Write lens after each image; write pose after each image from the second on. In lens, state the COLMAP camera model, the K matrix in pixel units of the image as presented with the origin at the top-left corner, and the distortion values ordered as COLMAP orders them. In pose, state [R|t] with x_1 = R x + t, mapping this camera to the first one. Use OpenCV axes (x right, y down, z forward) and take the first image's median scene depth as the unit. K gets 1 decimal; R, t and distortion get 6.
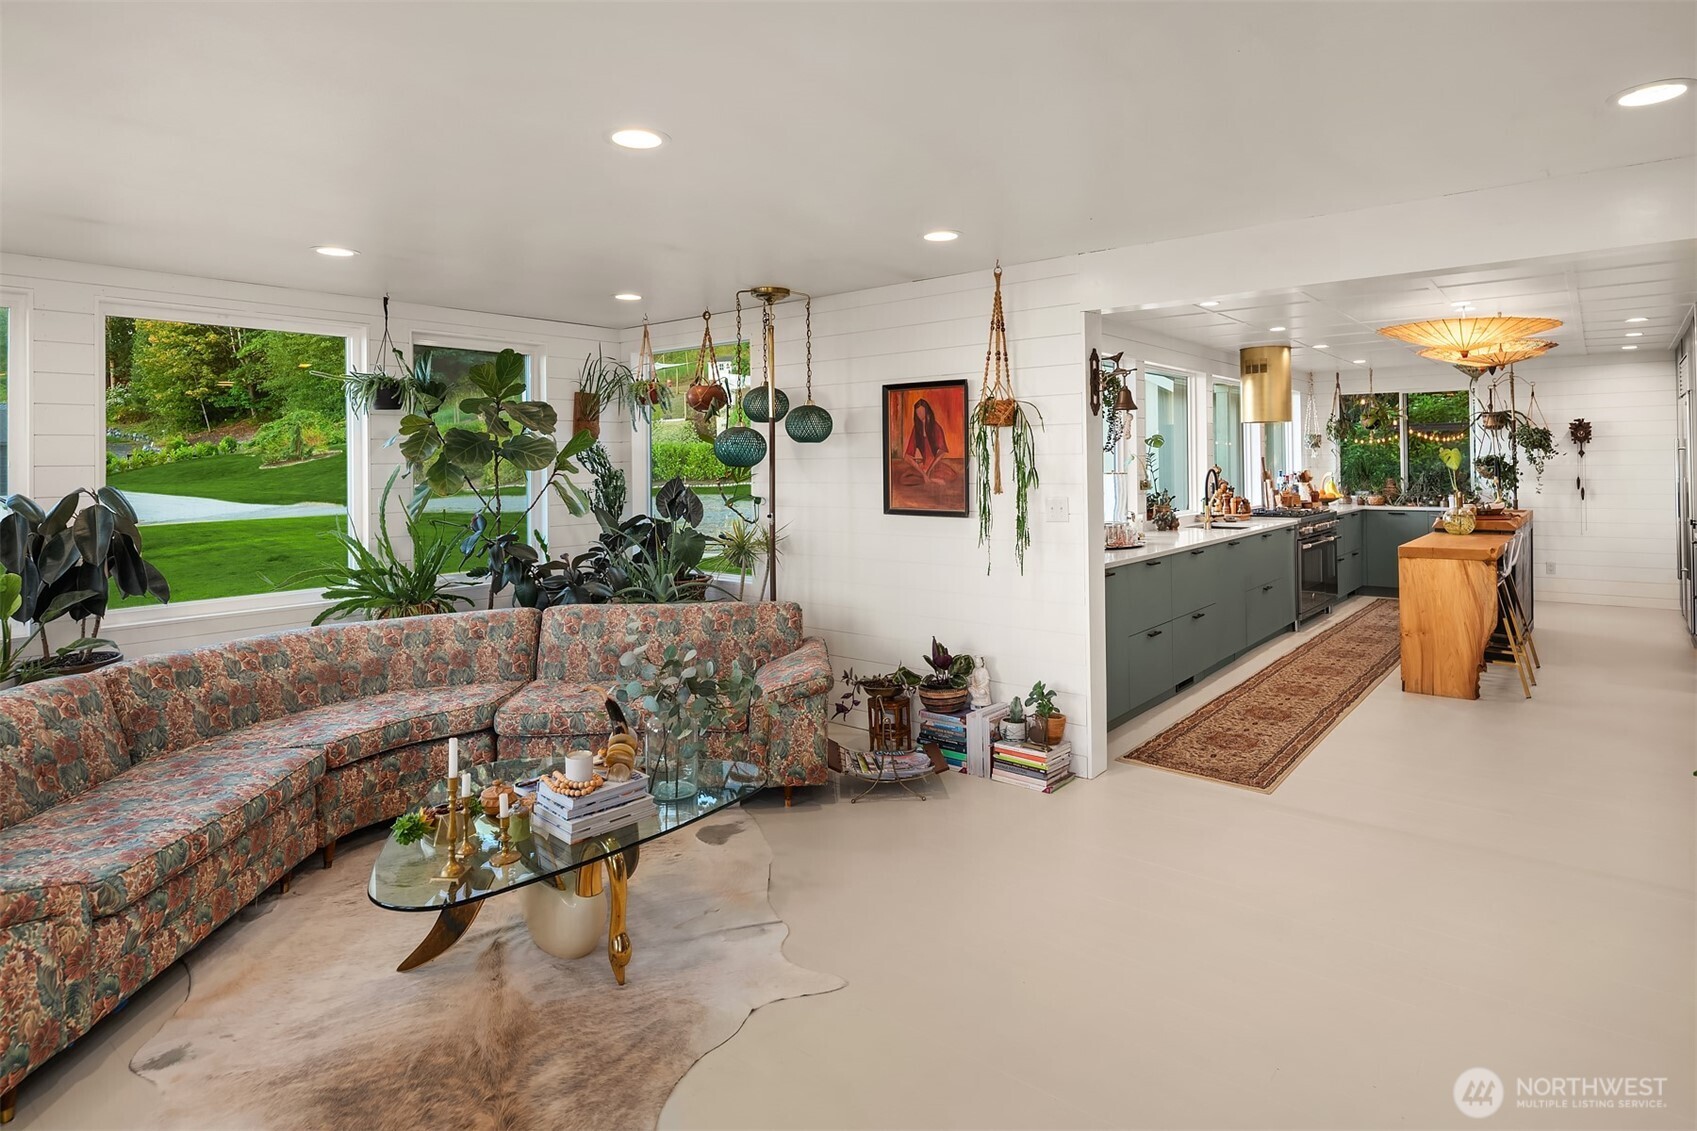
lens RADIAL K [[925.2, 0, 853.1], [0, 925.2, 450.0], [0, 0, 1]] dist [-0.003842, -0.001082]
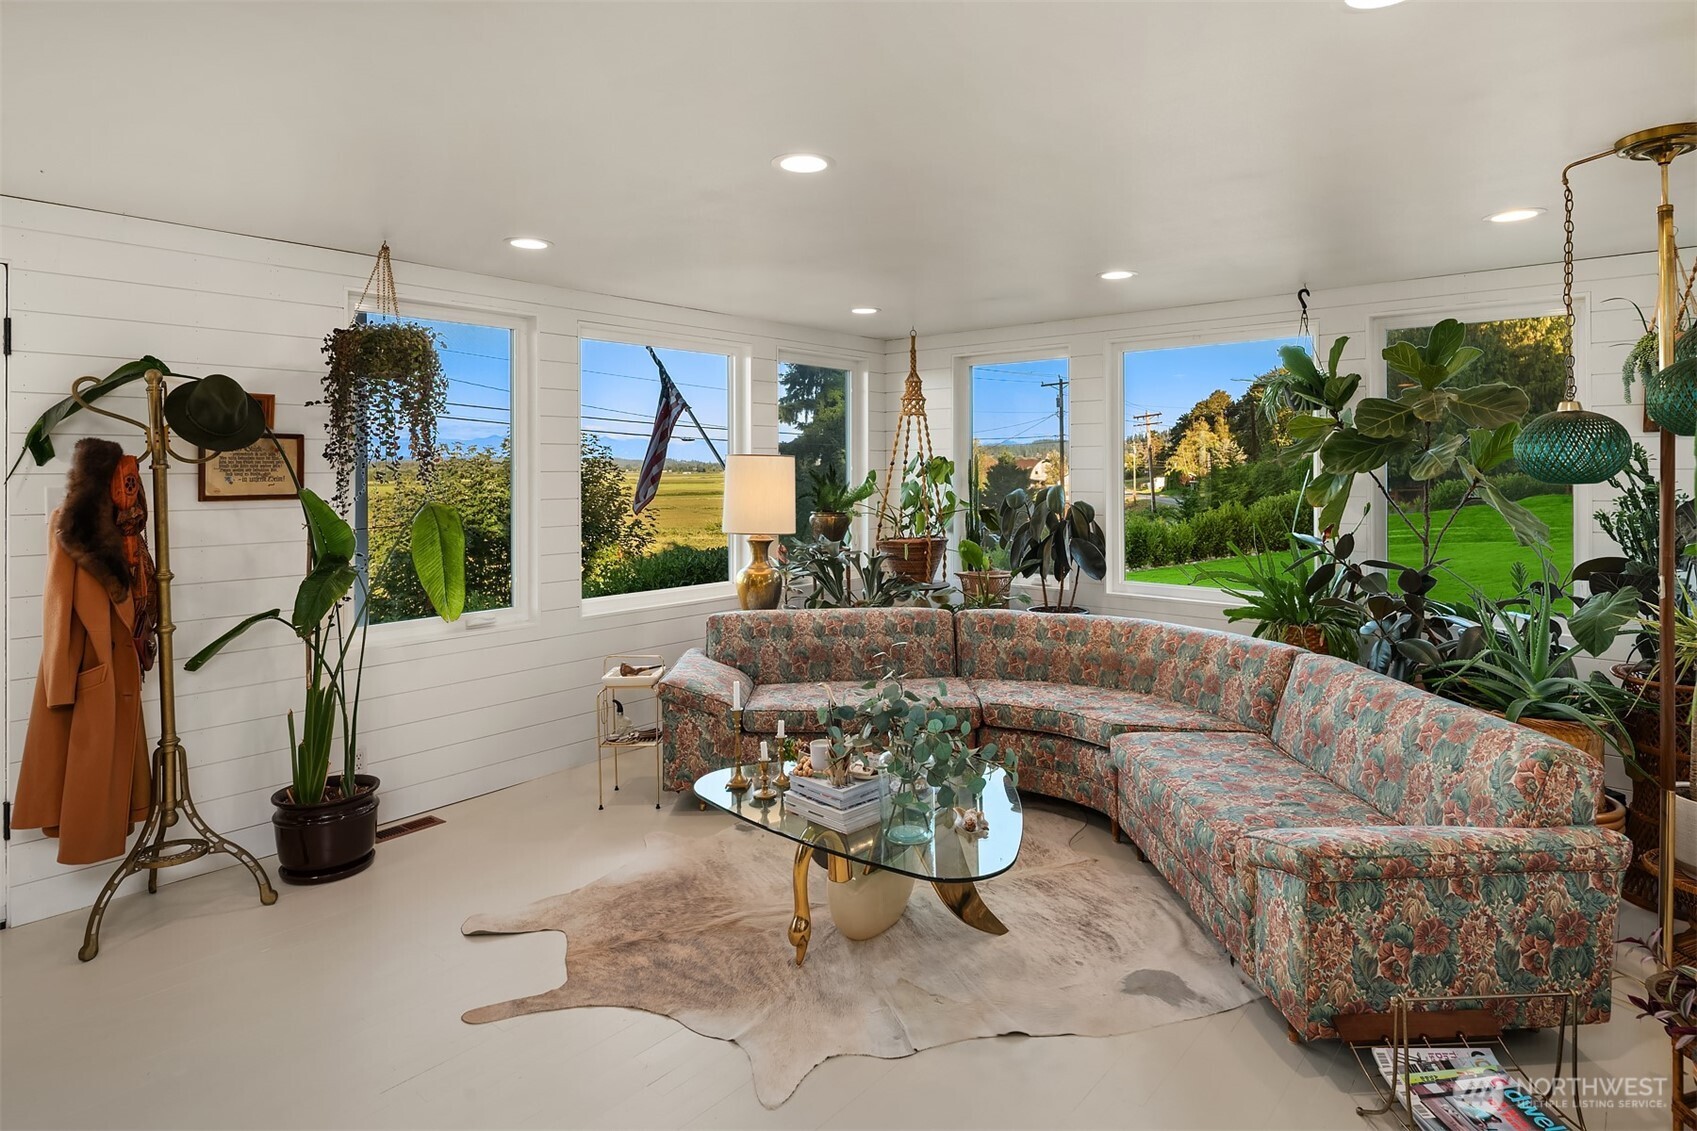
lens RADIAL K [[921.1, 0, 848.7], [0, 921.1, 466.3], [0, 0, 1]] dist [0.000891, 0.000246]
pose [[-0.017087, 0.002565, -0.999851, 2.927365], [0.009634, 0.999951, 0.002401, 0.037303], [0.999808, -0.009592, -0.017111, 3.971526]]
